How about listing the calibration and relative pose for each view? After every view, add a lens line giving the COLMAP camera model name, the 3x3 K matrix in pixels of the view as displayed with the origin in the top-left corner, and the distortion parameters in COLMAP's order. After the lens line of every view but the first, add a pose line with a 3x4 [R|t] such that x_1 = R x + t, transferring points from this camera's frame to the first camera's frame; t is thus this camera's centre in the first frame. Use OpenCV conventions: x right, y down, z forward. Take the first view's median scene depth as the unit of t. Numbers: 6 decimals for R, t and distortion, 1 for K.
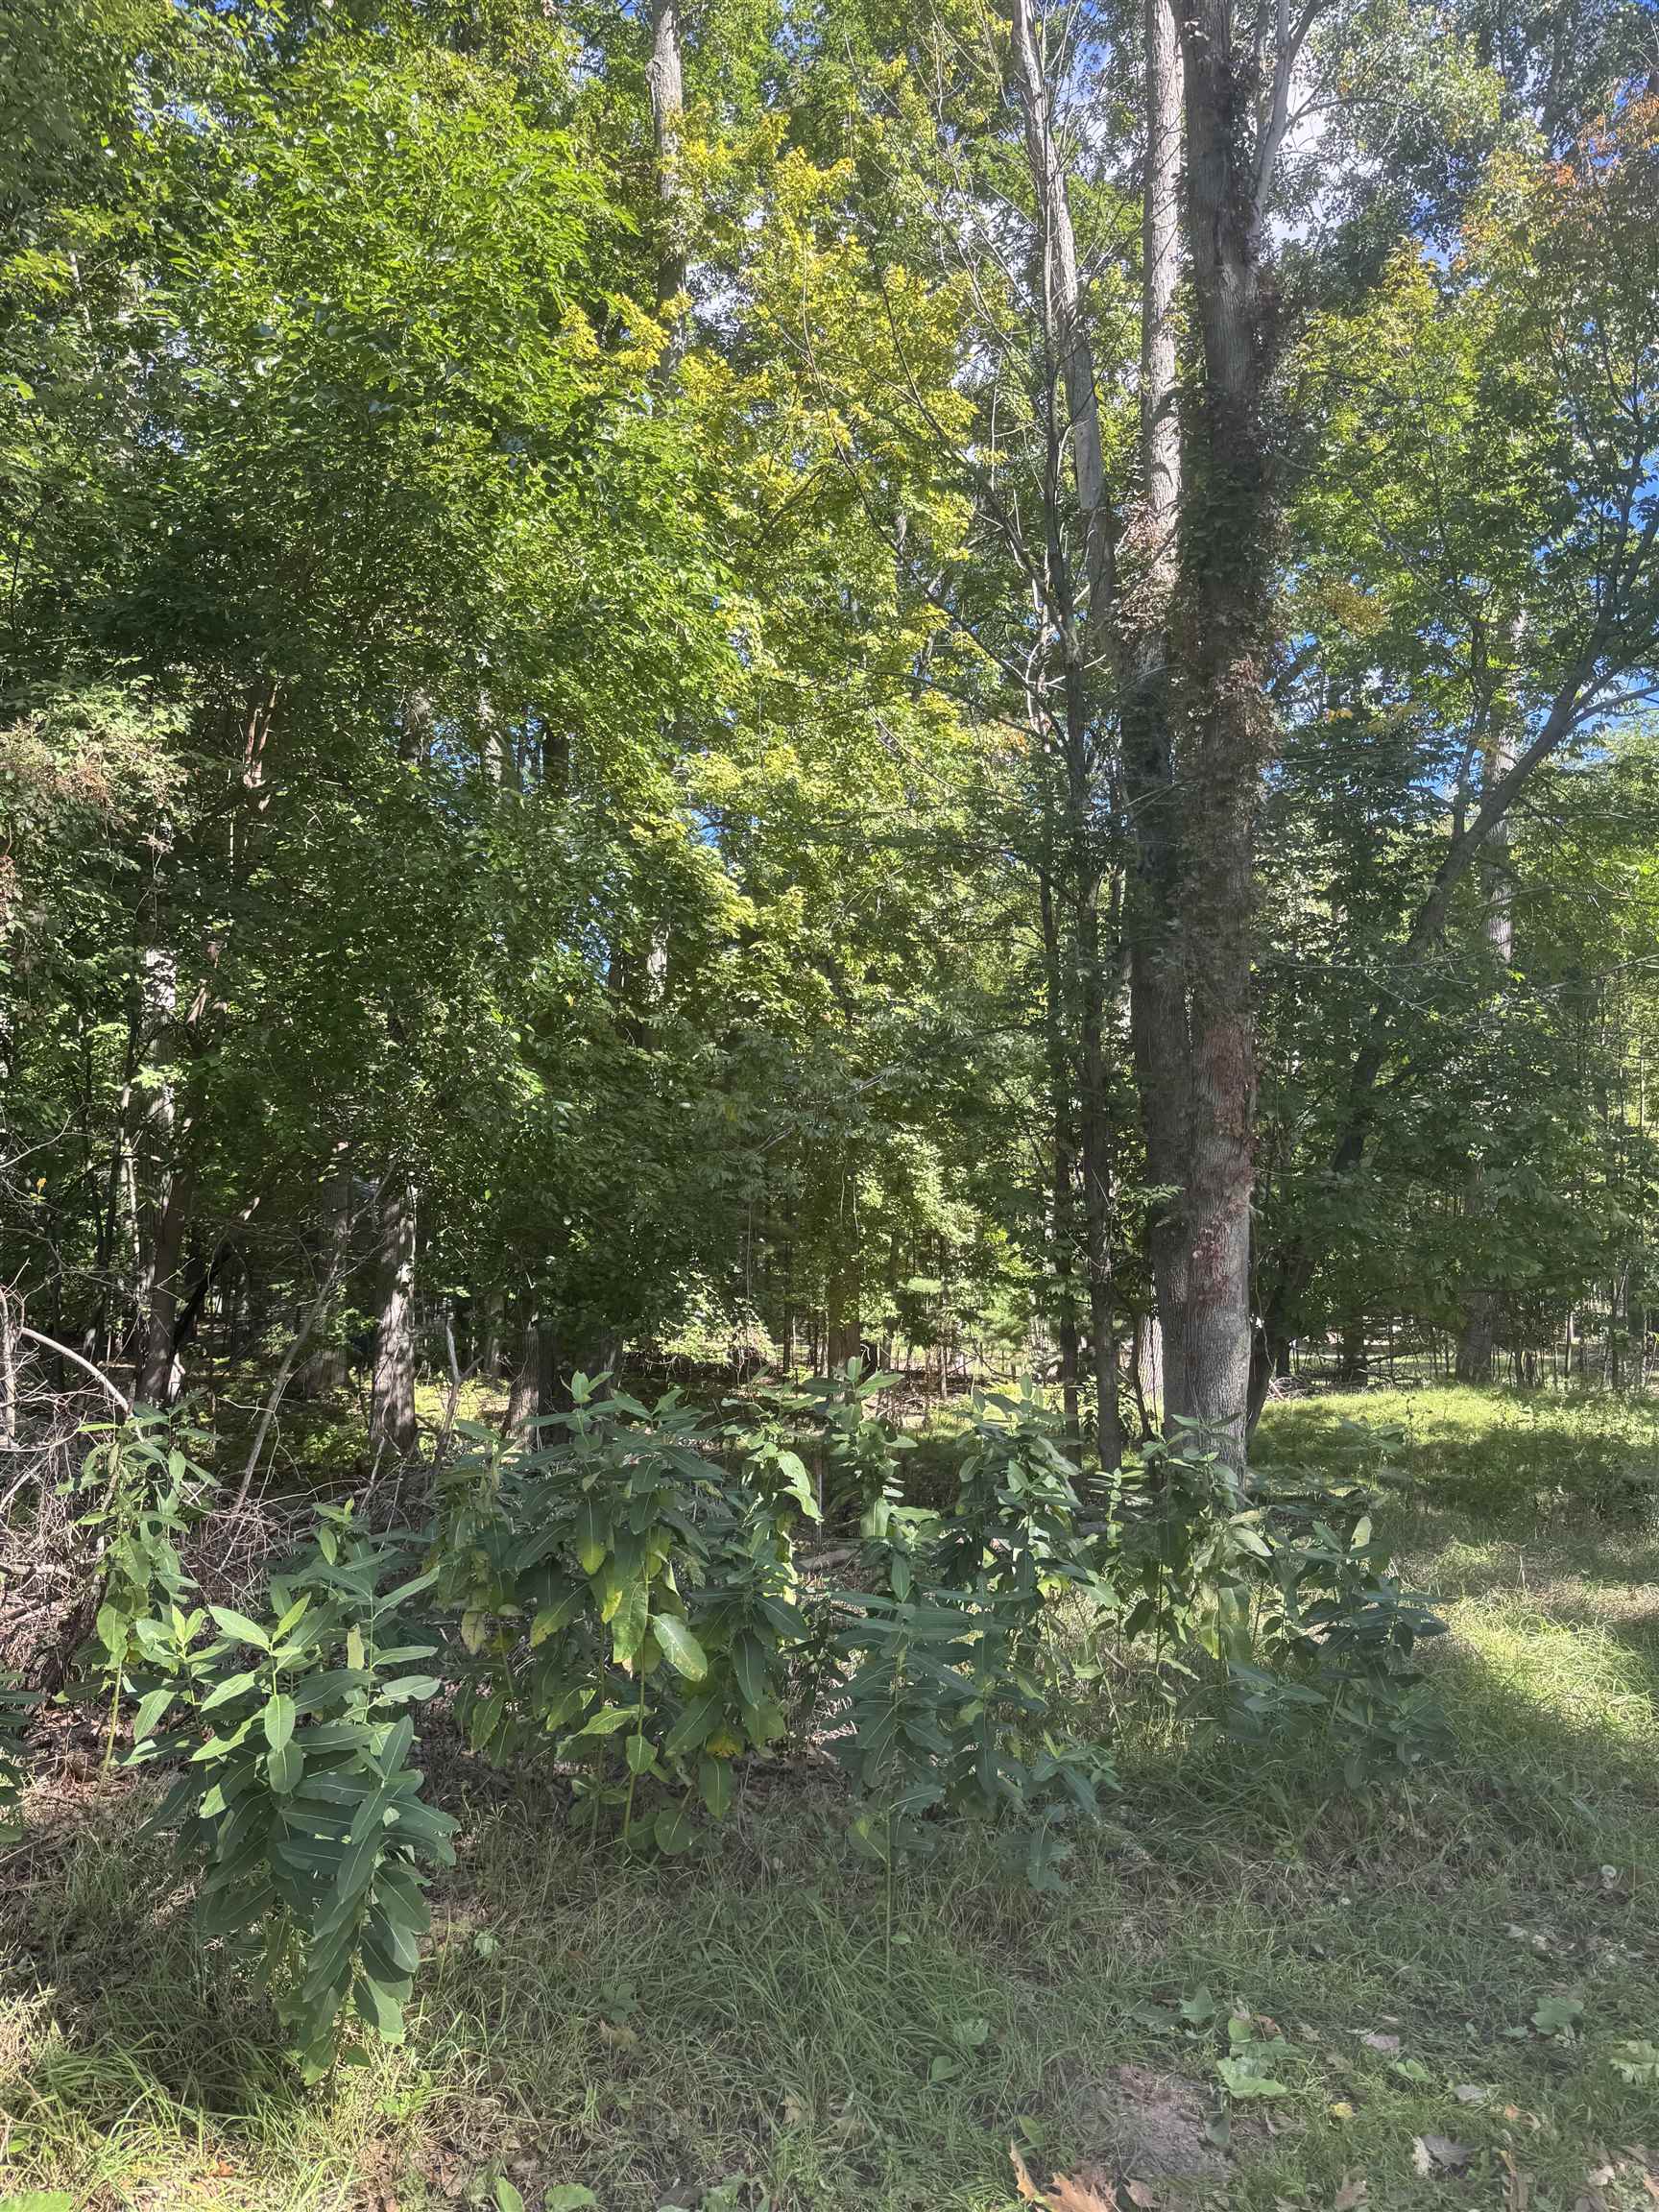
lens RADIAL K [[1574.2, 0, 829.5], [0, 1574.2, 1106.0], [0, 0, 1]] dist [0.148146, -0.261697]
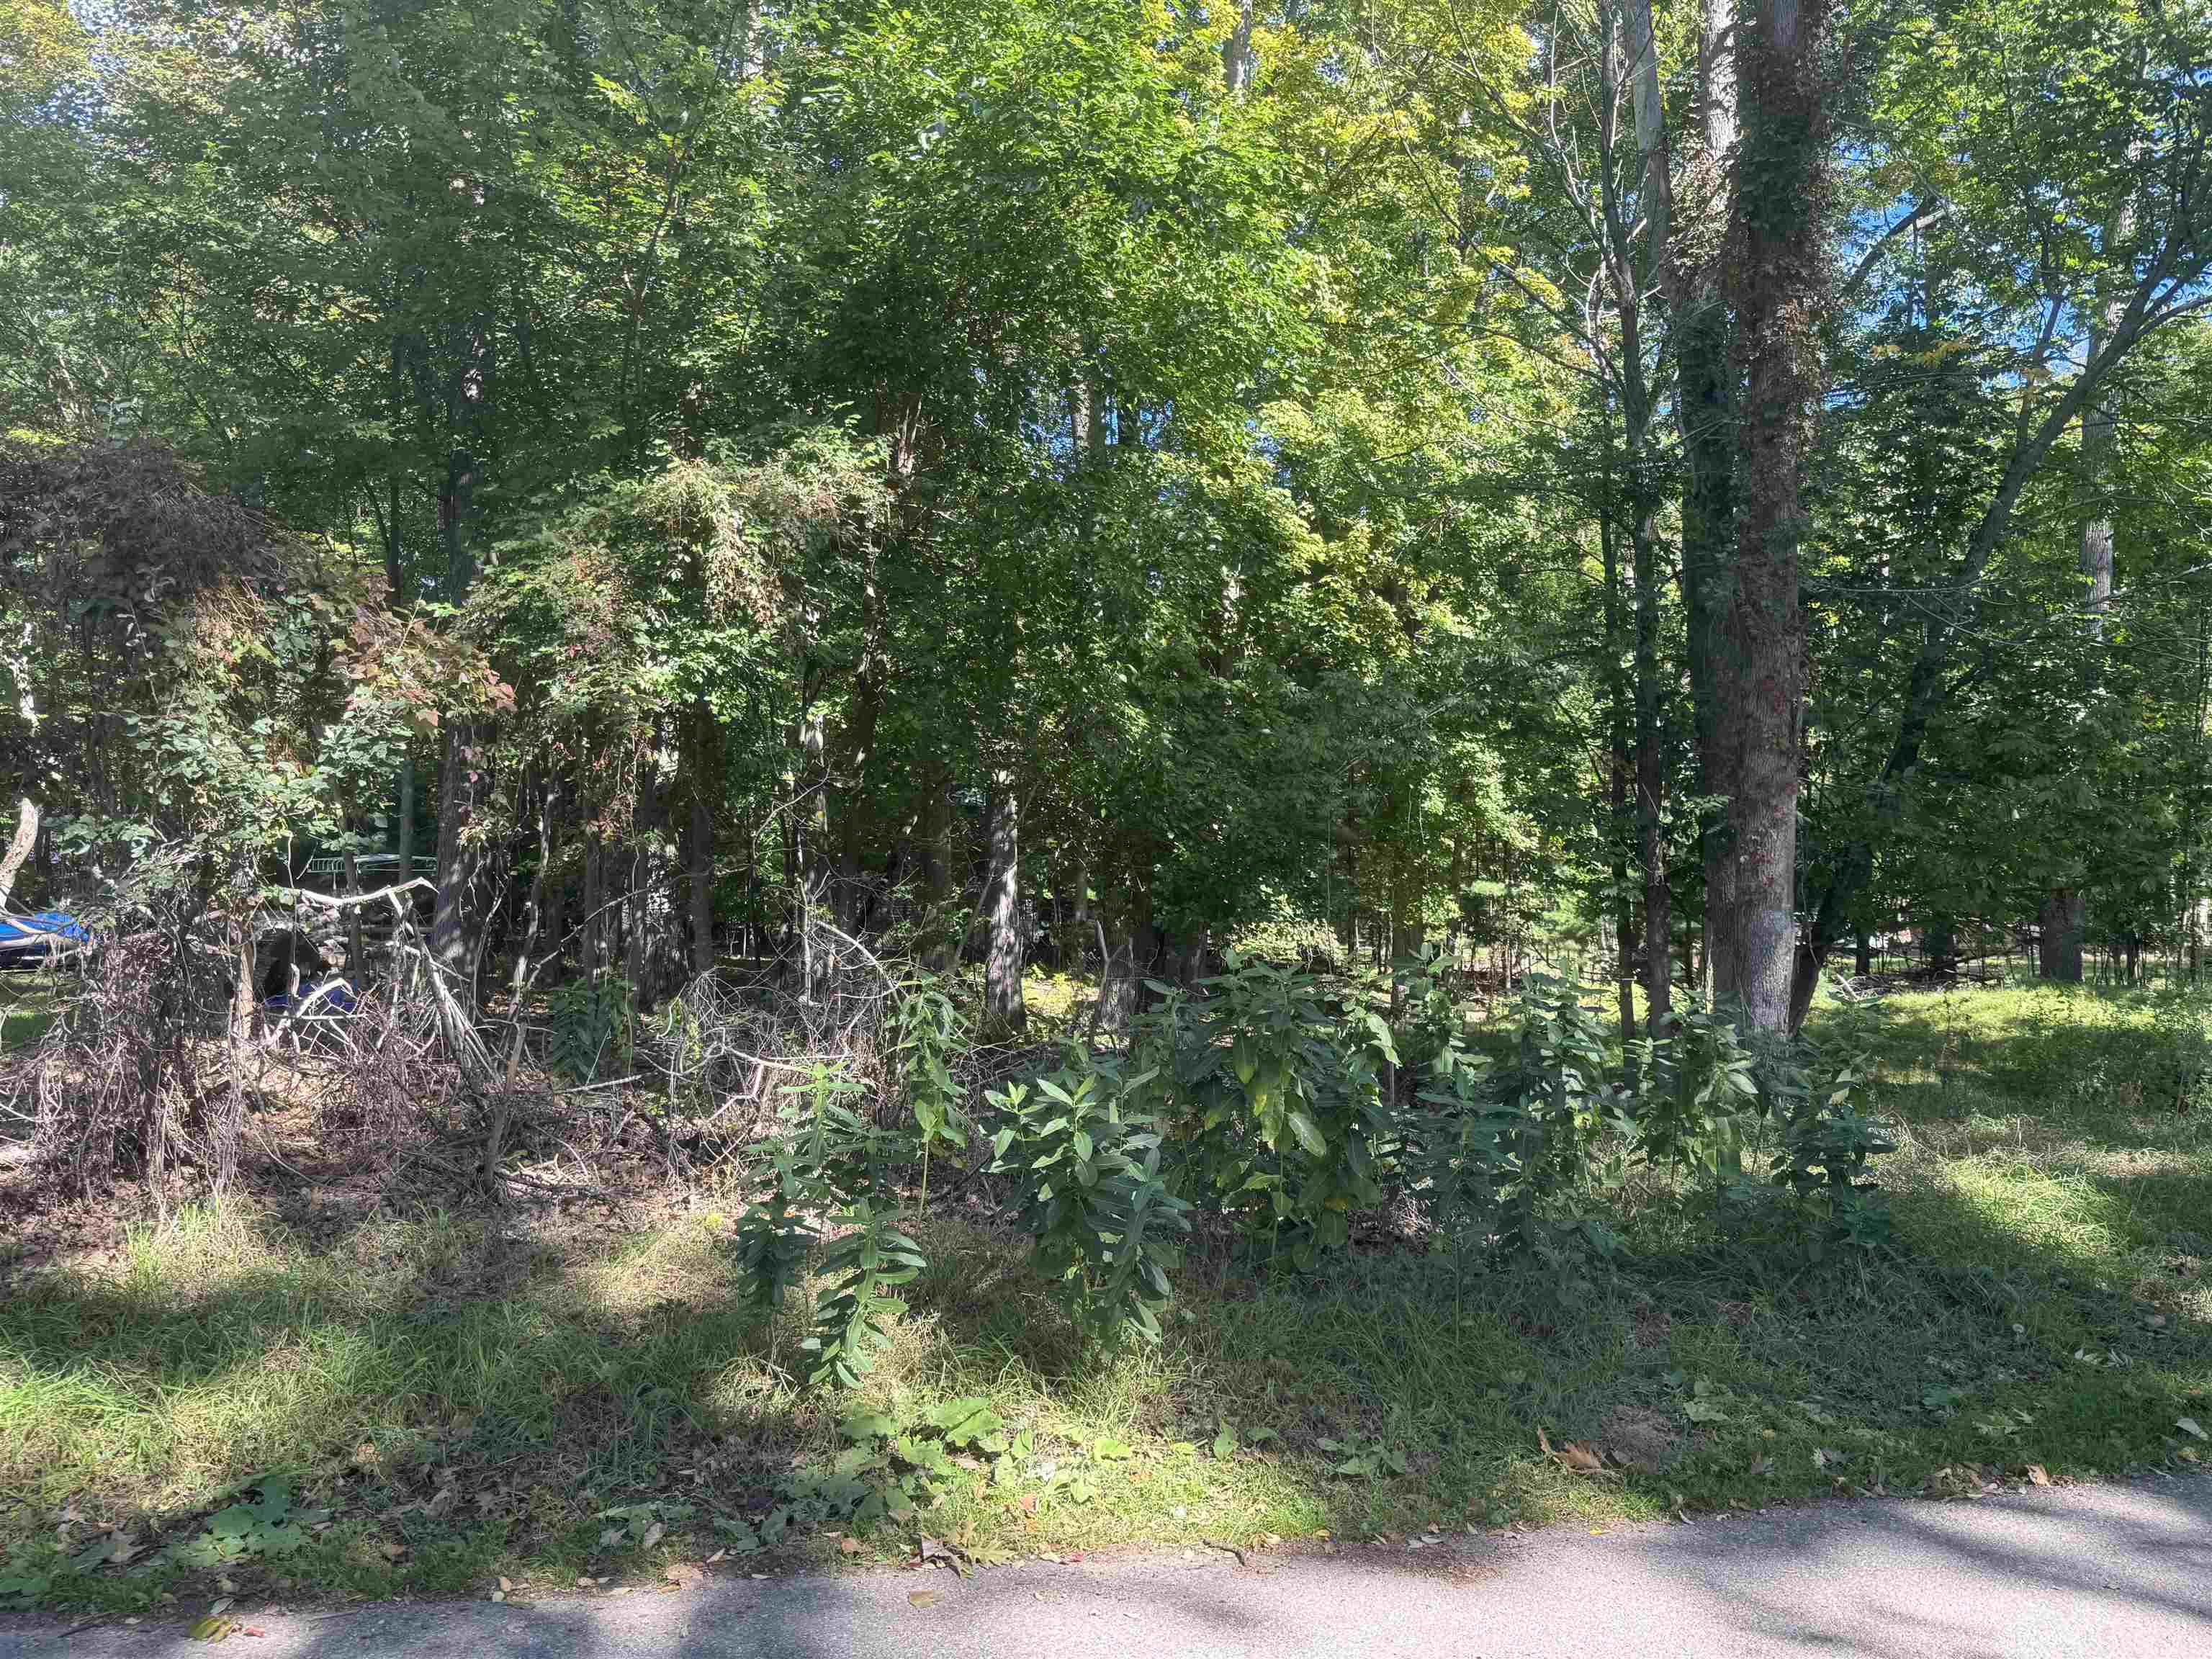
lens RADIAL K [[1574.2, 0, 1106.0], [0, 1574.2, 829.5], [0, 0, 1]] dist [0.148146, -0.261697]
pose [[0.984305, -0.009793, -0.176202, -0.004416], [0.023128, 0.997006, 0.073790, -0.013566], [0.174952, -0.076707, 0.981584, -0.117019]]
